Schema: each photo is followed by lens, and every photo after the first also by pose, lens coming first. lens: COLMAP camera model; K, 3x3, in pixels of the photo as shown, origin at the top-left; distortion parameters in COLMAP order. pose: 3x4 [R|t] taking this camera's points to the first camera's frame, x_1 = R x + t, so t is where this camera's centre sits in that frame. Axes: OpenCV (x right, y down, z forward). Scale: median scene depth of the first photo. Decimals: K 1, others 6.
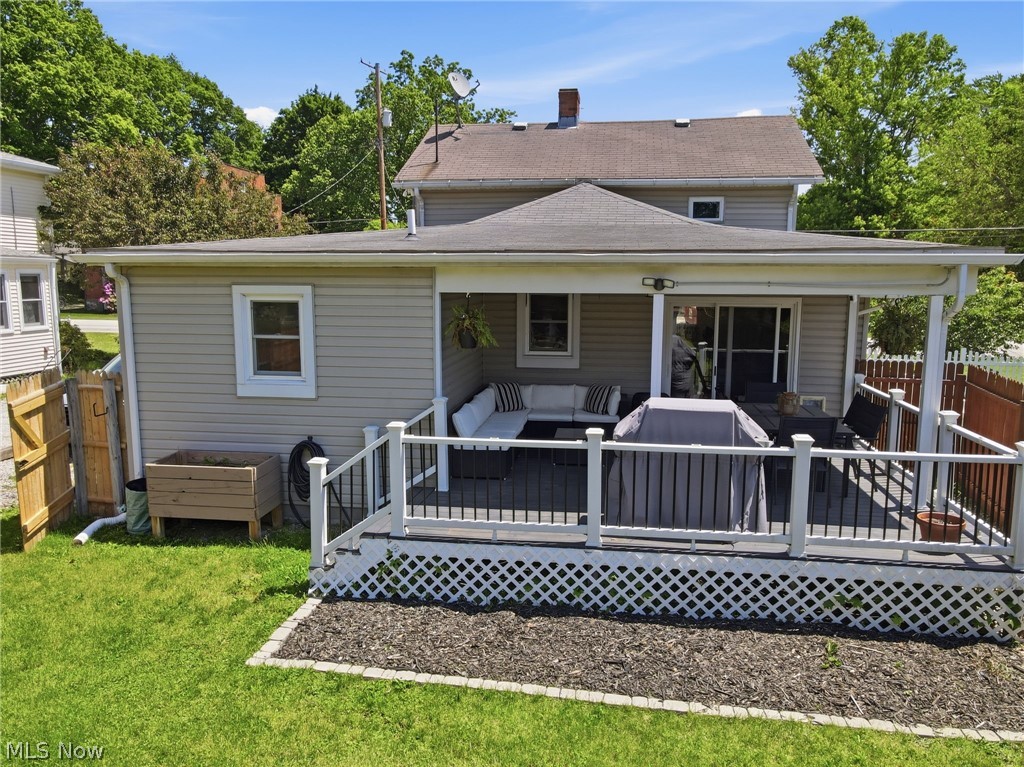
lens RADIAL K [[749.4, 0, 512.0], [0, 749.4, 383.5], [0, 0, 1]] dist [0.009215, 0.006189]
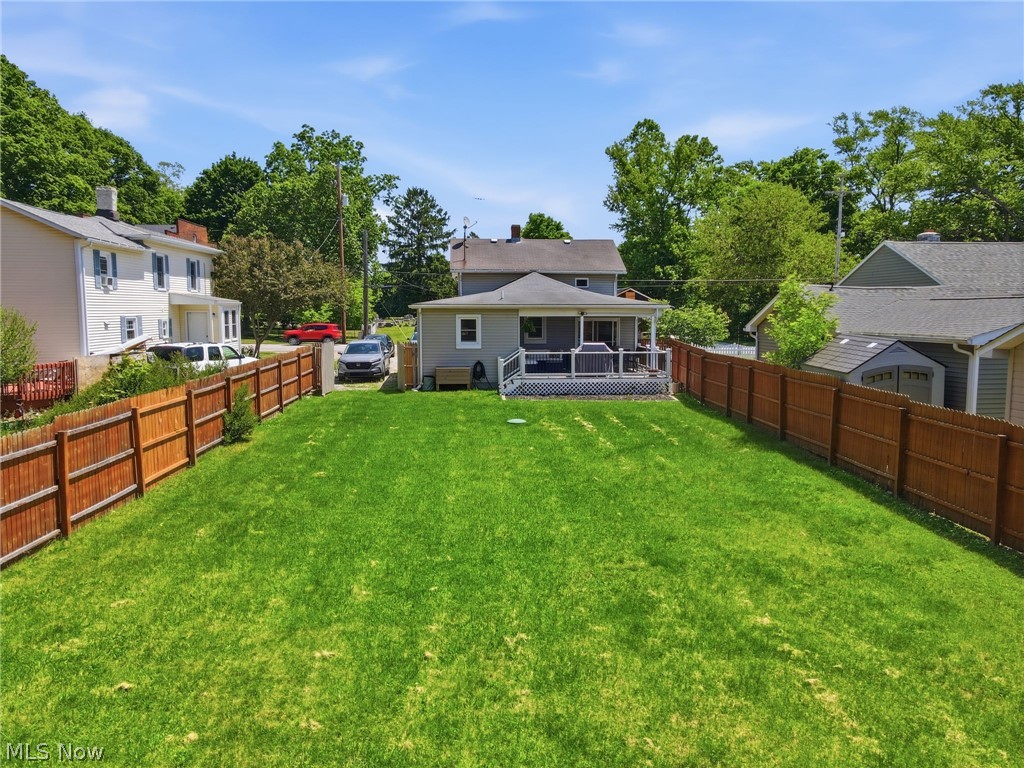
lens RADIAL K [[749.4, 0, 512.0], [0, 749.4, 384.0], [0, 0, 1]] dist [0.009215, 0.006189]
pose [[0.975993, -0.025308, 0.216326, -0.324364], [0.033856, 0.998782, -0.035898, 0.114059], [-0.215154, 0.042360, 0.975661, -0.855795]]
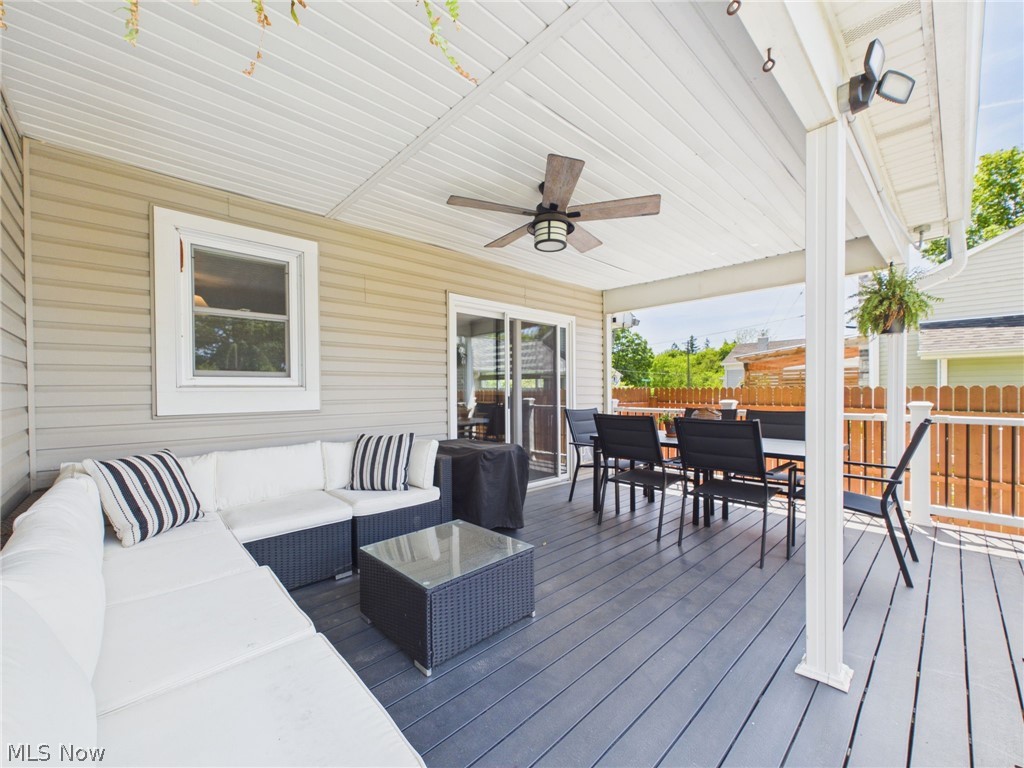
lens RADIAL K [[413.4, 0, 511.6], [0, 413.4, 388.4], [0, 0, 1]] dist [0.000834, -0.000150]
pose [[0.628465, -0.003796, 0.777828, -0.024703], [0.114398, 0.989565, -0.087601, 0.002811], [-0.769379, 0.144036, 0.622342, 0.358412]]
